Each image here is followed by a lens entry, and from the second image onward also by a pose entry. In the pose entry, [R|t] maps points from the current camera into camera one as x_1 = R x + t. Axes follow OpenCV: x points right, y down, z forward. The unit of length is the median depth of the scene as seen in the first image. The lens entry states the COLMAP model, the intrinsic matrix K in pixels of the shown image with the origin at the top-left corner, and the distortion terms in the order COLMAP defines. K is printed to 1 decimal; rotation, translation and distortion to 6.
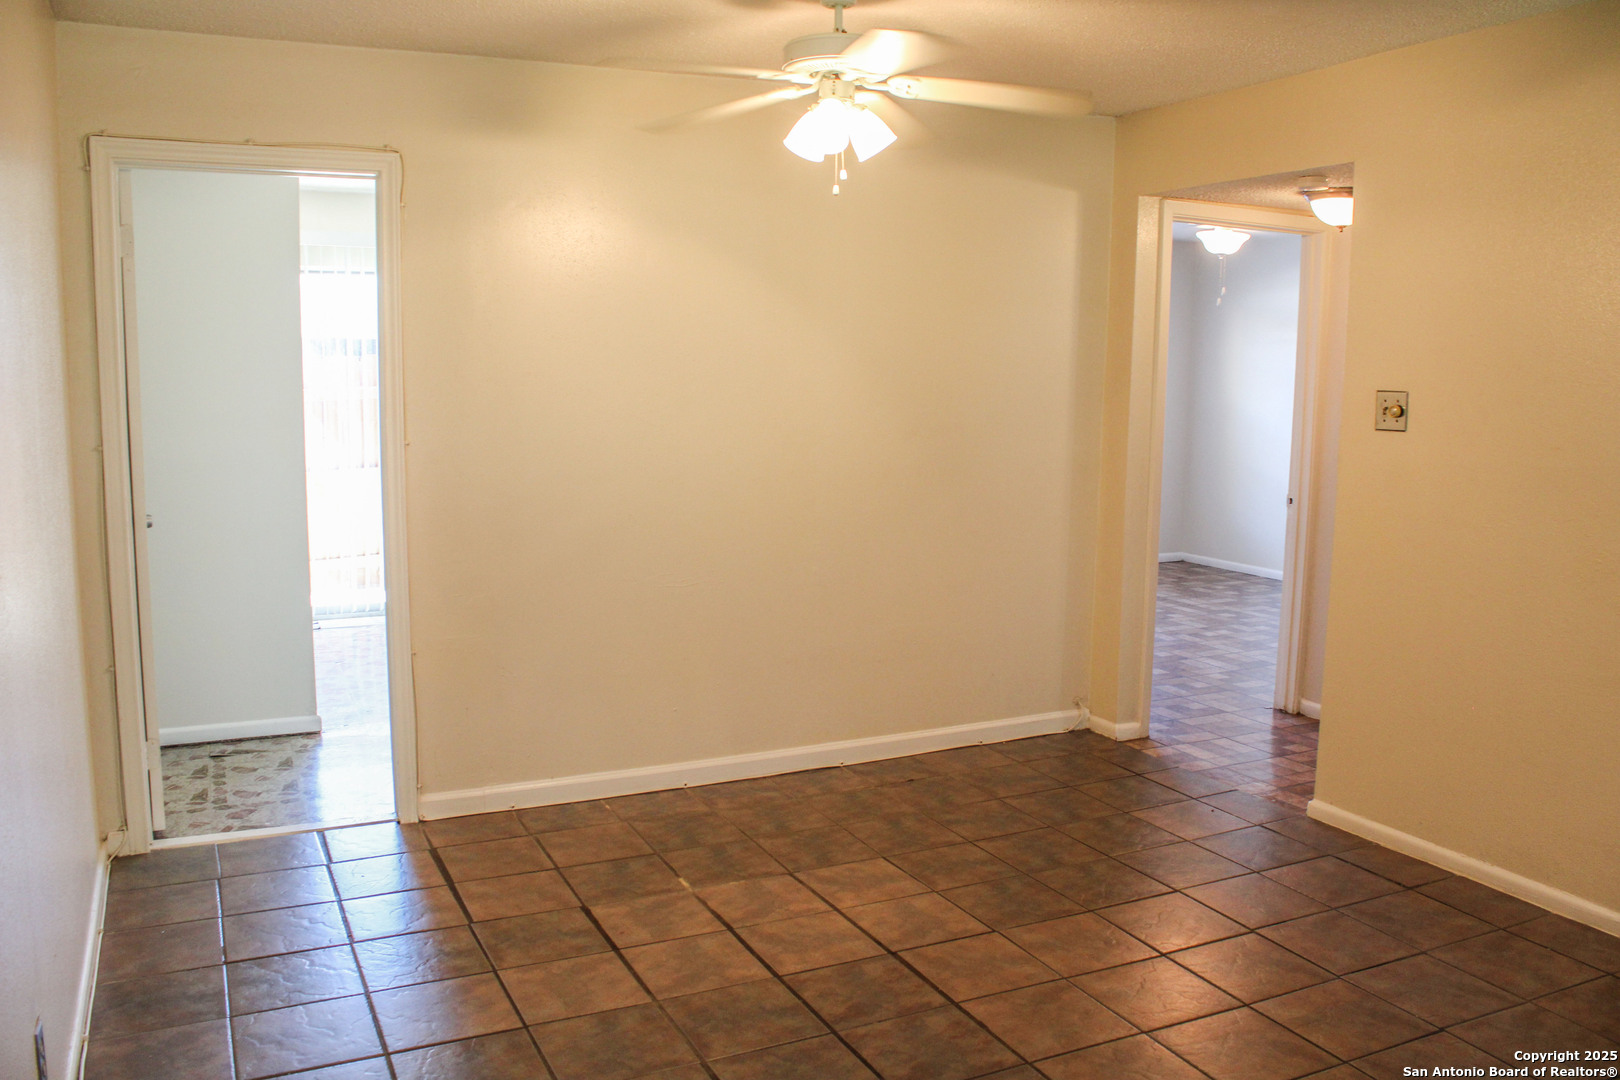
lens RADIAL K [[1330.7, 0, 799.3], [0, 1330.7, 543.5], [0, 0, 1]] dist [-0.167185, 0.140562]
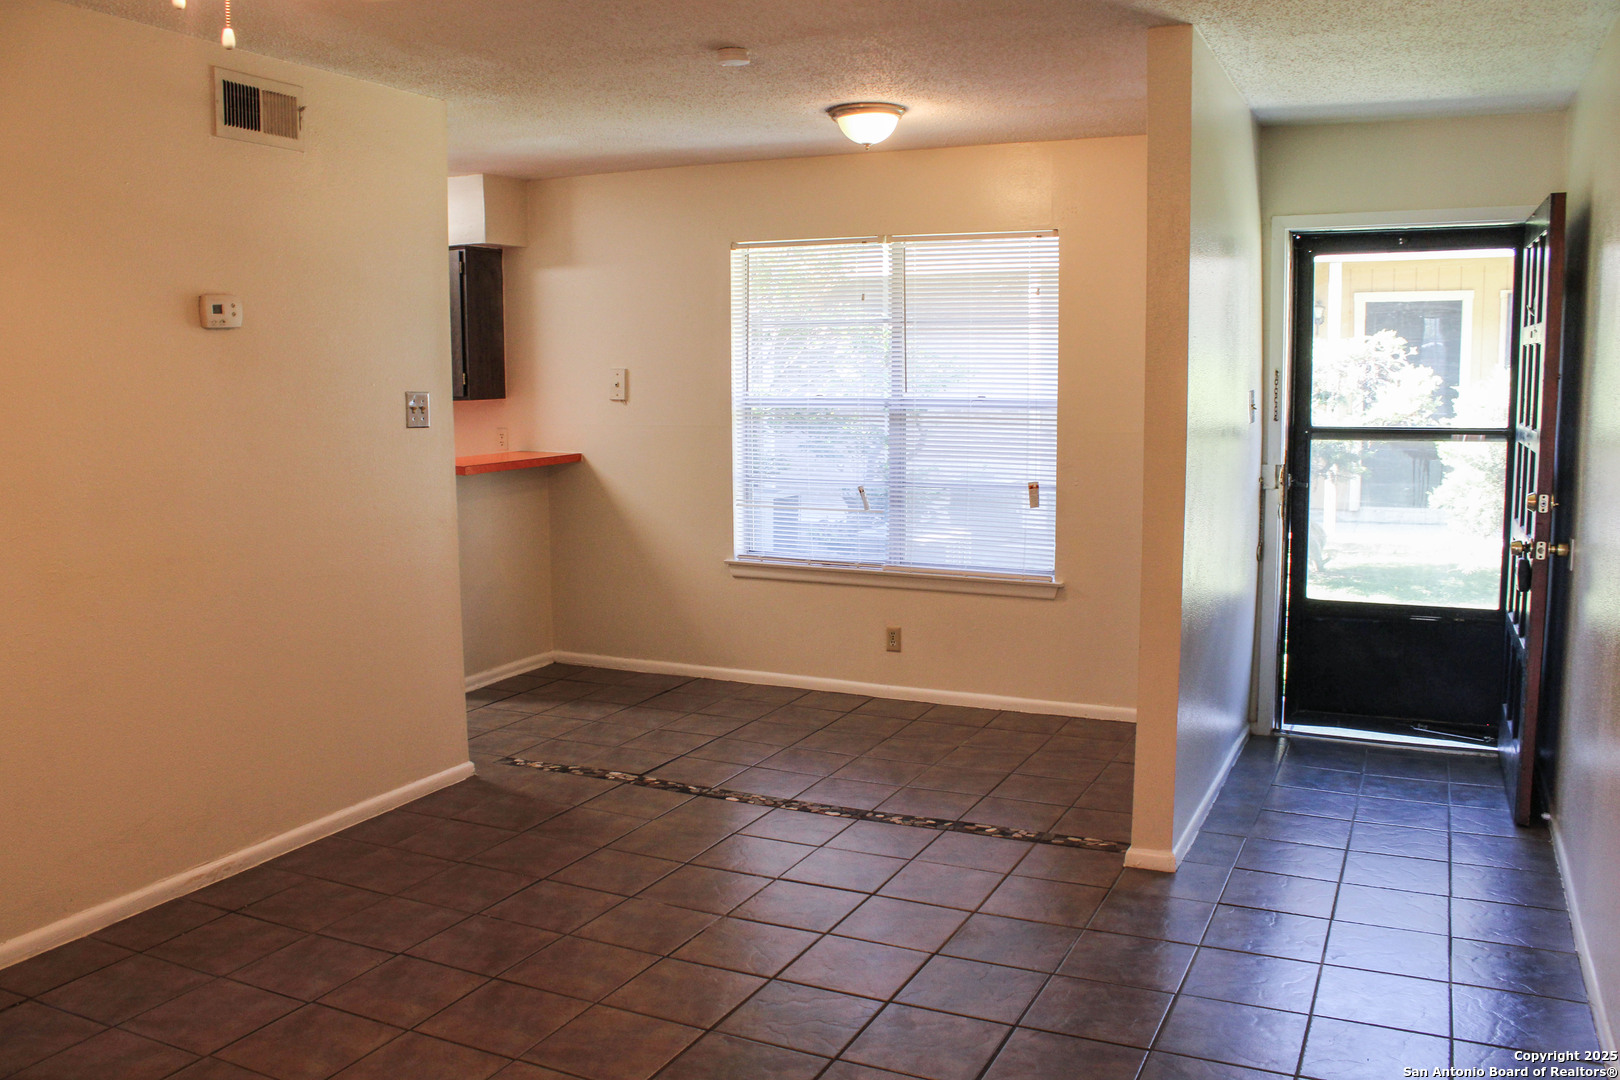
lens RADIAL K [[1372.0, 0, 787.7], [0, 1372.0, 545.9], [0, 0, 1]] dist [-0.174227, 0.171171]
pose [[-0.624552, -0.096910, 0.774947, -0.431005], [0.109580, 0.971581, 0.209813, -0.132365], [-0.773257, 0.215958, -0.596184, 0.977224]]
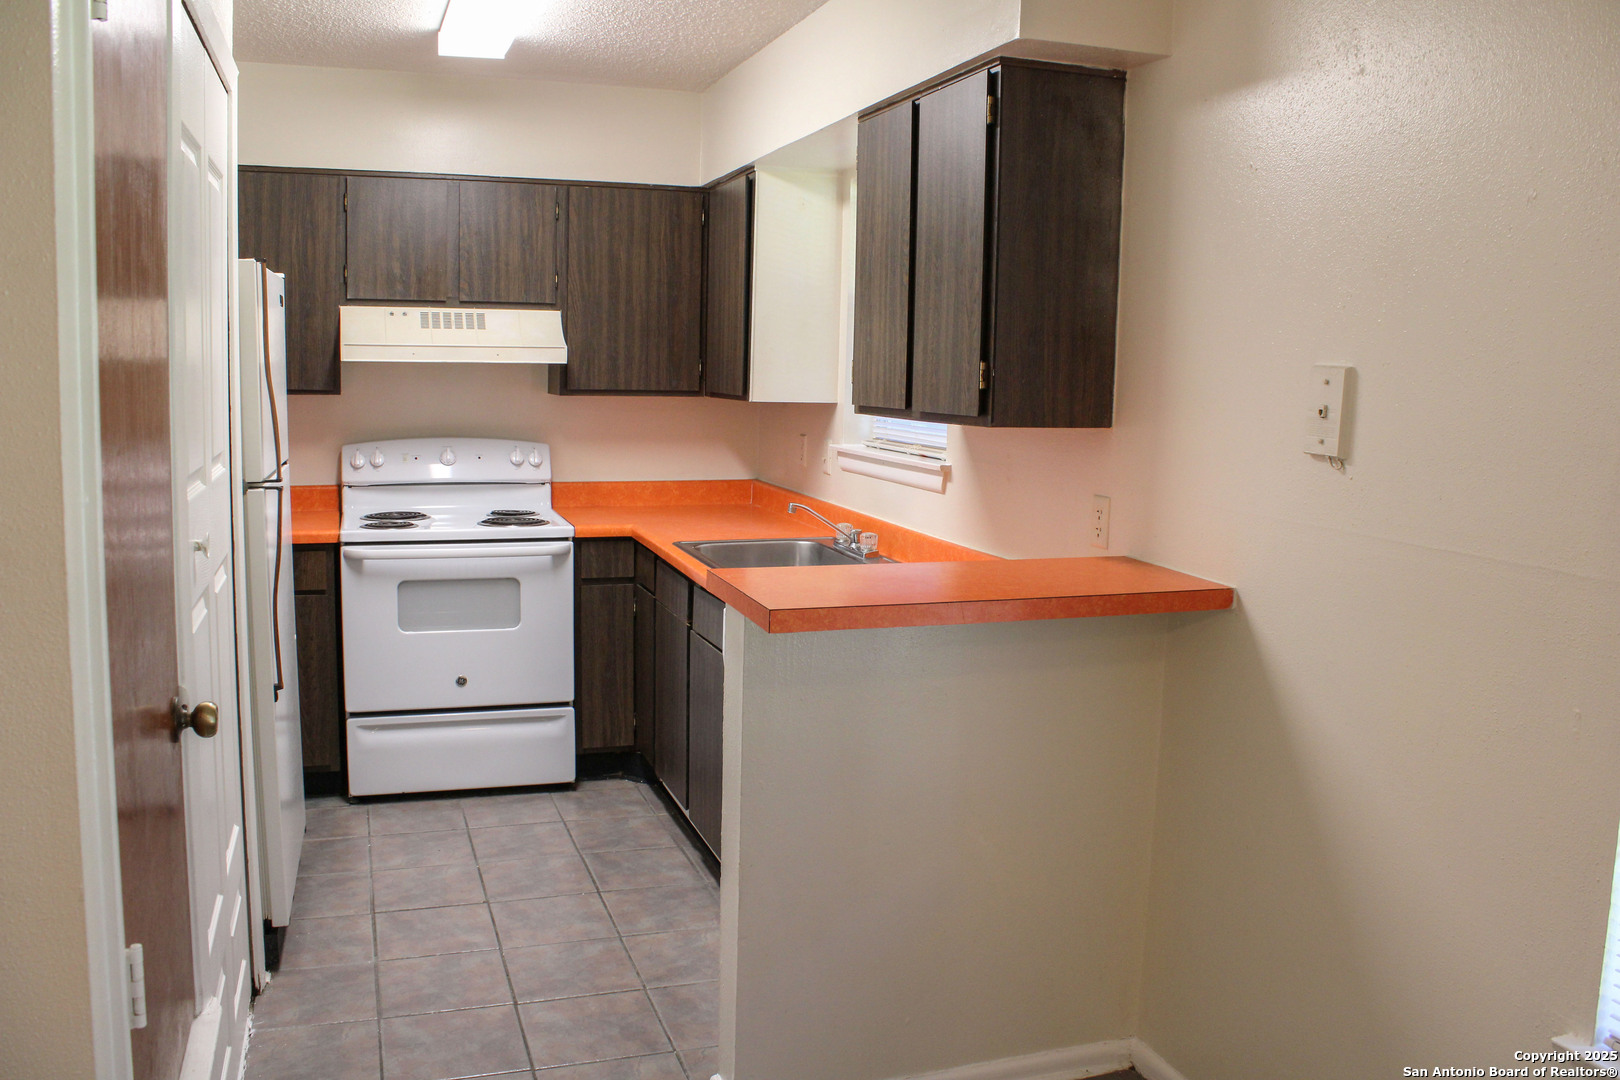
lens RADIAL K [[1336.1, 0, 810.0], [0, 1336.1, 540.0], [0, 0, 1]] dist [-0.168485, 0.148928]
pose [[0.102569, -0.128828, 0.986348, 0.428000], [0.107330, 0.987222, 0.117781, -0.032543], [-0.988918, 0.093784, 0.115086, 0.265003]]
